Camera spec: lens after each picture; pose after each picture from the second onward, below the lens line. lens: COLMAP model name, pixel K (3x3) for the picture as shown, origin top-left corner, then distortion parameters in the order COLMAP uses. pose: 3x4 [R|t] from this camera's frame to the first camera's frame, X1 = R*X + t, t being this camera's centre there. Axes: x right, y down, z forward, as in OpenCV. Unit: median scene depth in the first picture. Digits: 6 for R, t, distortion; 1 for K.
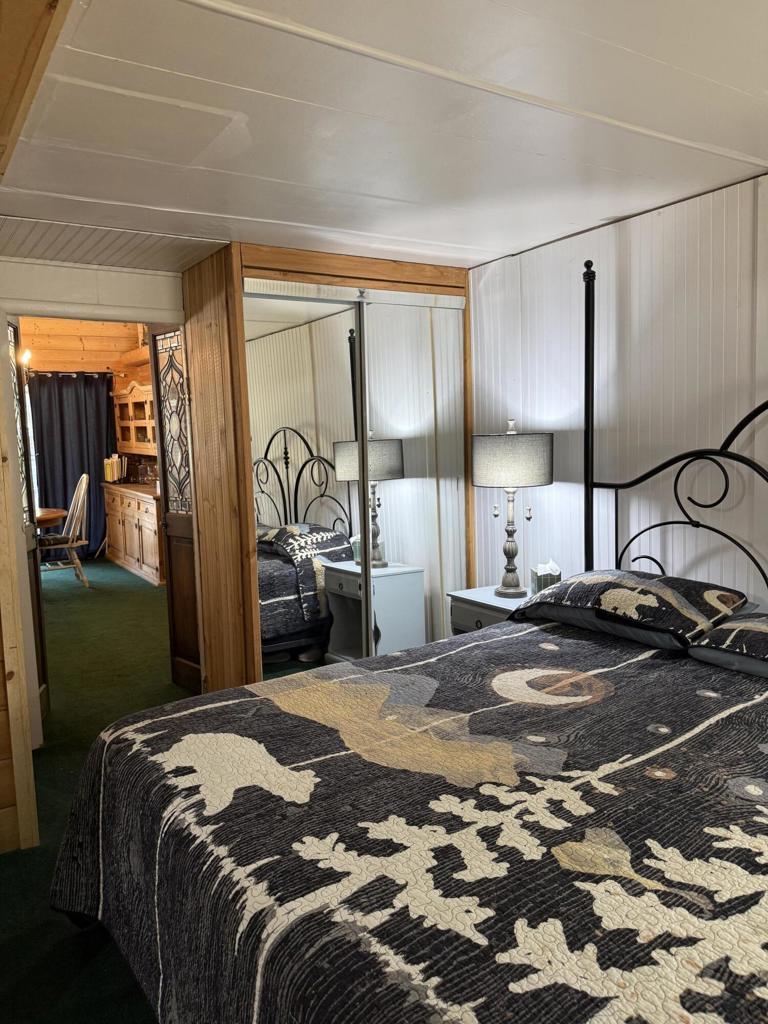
lens RADIAL K [[715.9, 0, 359.0], [0, 715.9, 515.1], [0, 0, 1]] dist [-0.002932, -0.003163]
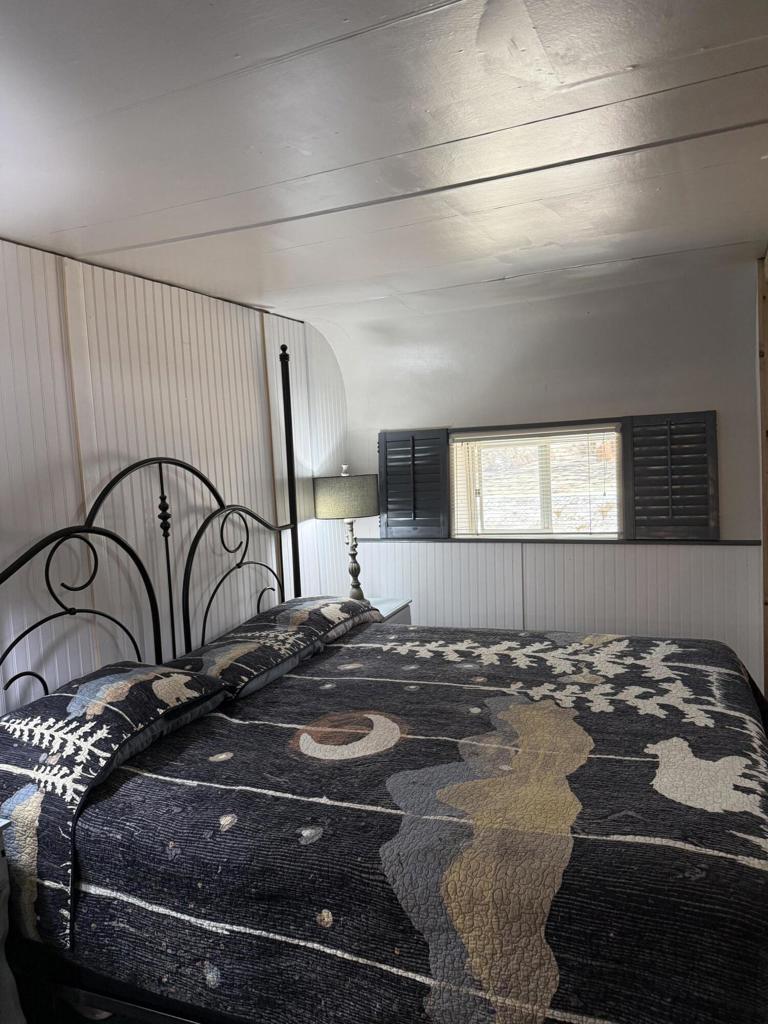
lens RADIAL K [[709.7, 0, 384.0], [0, 709.7, 512.0], [0, 0, 1]] dist [0.137831, -0.261446]
pose [[-0.545351, -0.003615, 0.838200, -0.792914], [0.164288, 0.980134, 0.111116, -0.231425], [-0.821950, 0.198304, -0.533923, 1.810393]]
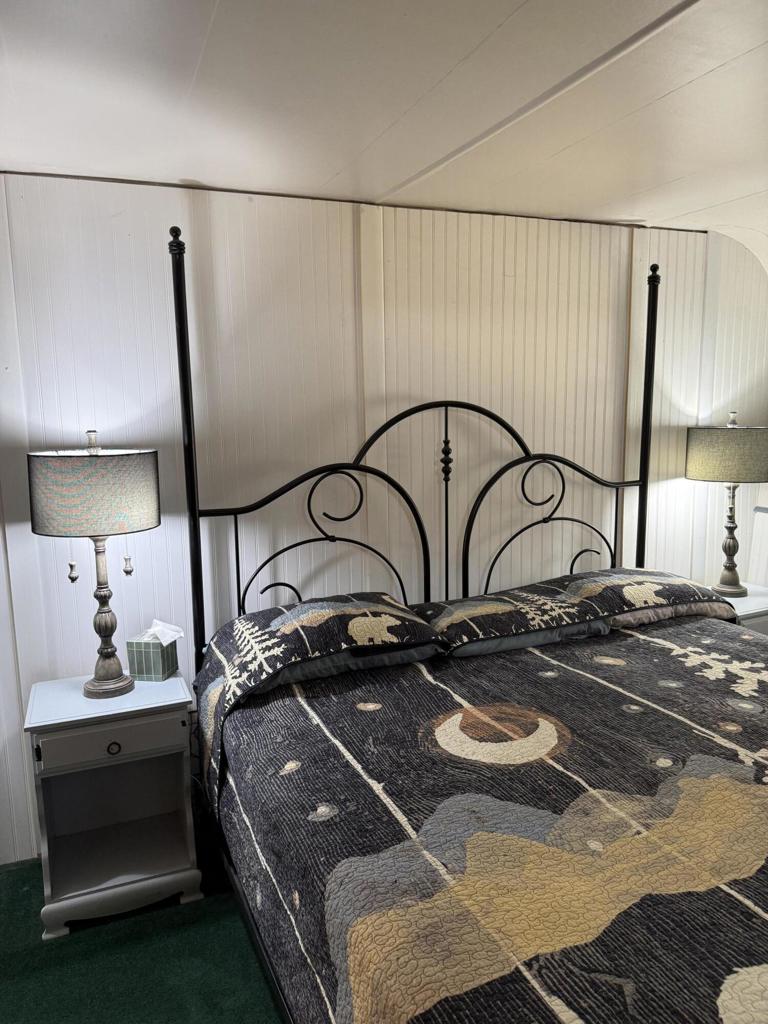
lens RADIAL K [[709.7, 0, 384.0], [0, 709.7, 512.0], [0, 0, 1]] dist [0.137831, -0.261446]
pose [[0.185532, -0.112065, 0.976227, -0.766927], [0.120132, 0.988610, 0.090656, -0.168504], [-0.975267, 0.100457, 0.196881, 1.164002]]
